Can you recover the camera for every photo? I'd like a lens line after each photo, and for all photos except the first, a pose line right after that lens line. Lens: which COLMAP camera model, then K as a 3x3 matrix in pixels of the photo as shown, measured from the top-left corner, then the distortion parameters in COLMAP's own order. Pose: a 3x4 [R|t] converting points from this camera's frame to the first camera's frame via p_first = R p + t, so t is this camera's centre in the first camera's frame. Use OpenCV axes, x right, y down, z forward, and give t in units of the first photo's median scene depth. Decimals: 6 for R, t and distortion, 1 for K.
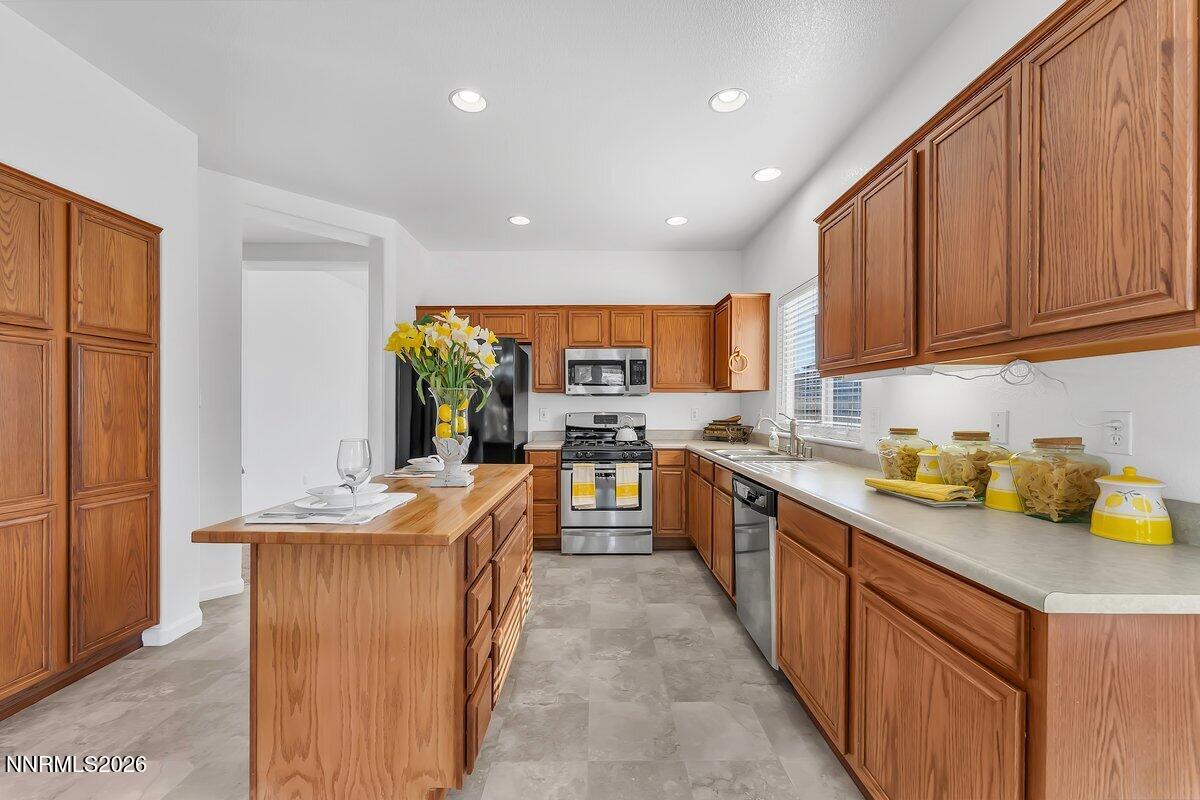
lens RADIAL K [[473.8, 0, 592.9], [0, 473.8, 411.6], [0, 0, 1]] dist [-0.002234, -0.000210]
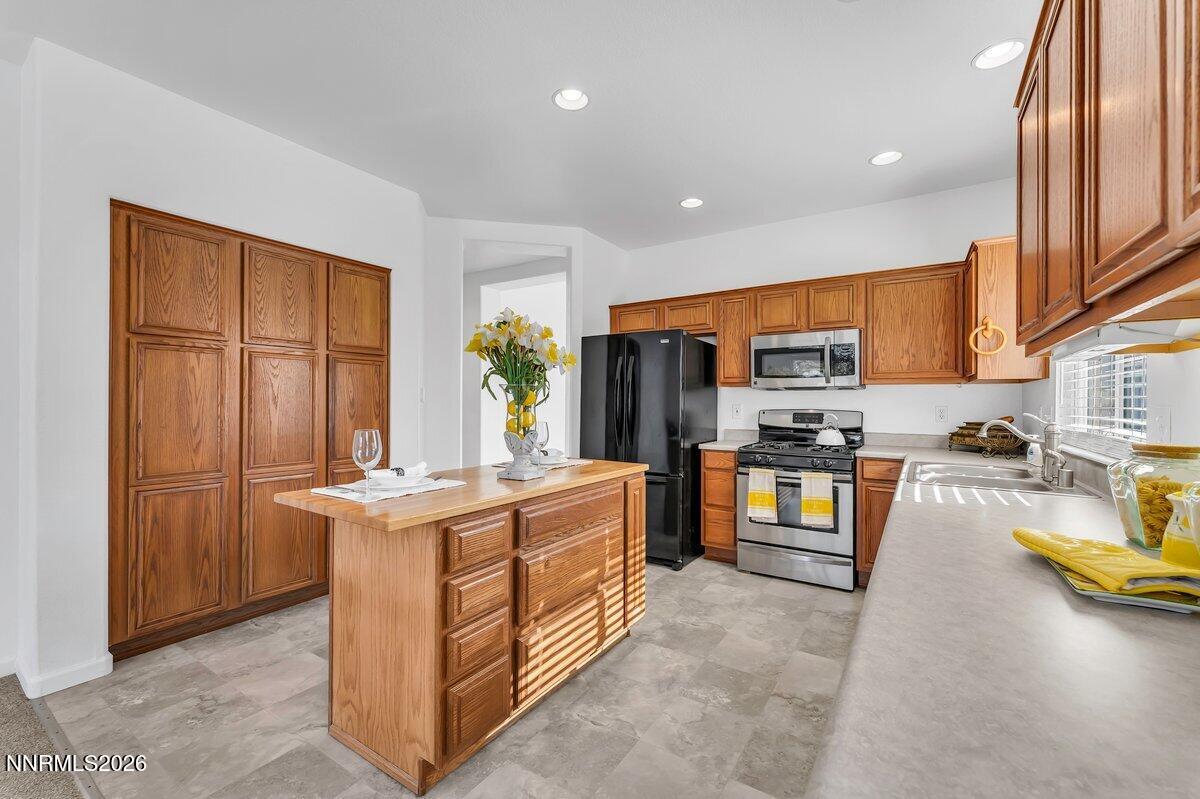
lens RADIAL K [[484.7, 0, 597.6], [0, 484.7, 404.4], [0, 0, 1]] dist [-0.001463, -0.000181]
pose [[0.841473, 0.004938, -0.540276, 0.203198], [-0.008254, 0.999959, -0.003717, -0.001571], [0.540236, 0.007587, 0.841479, 0.098703]]
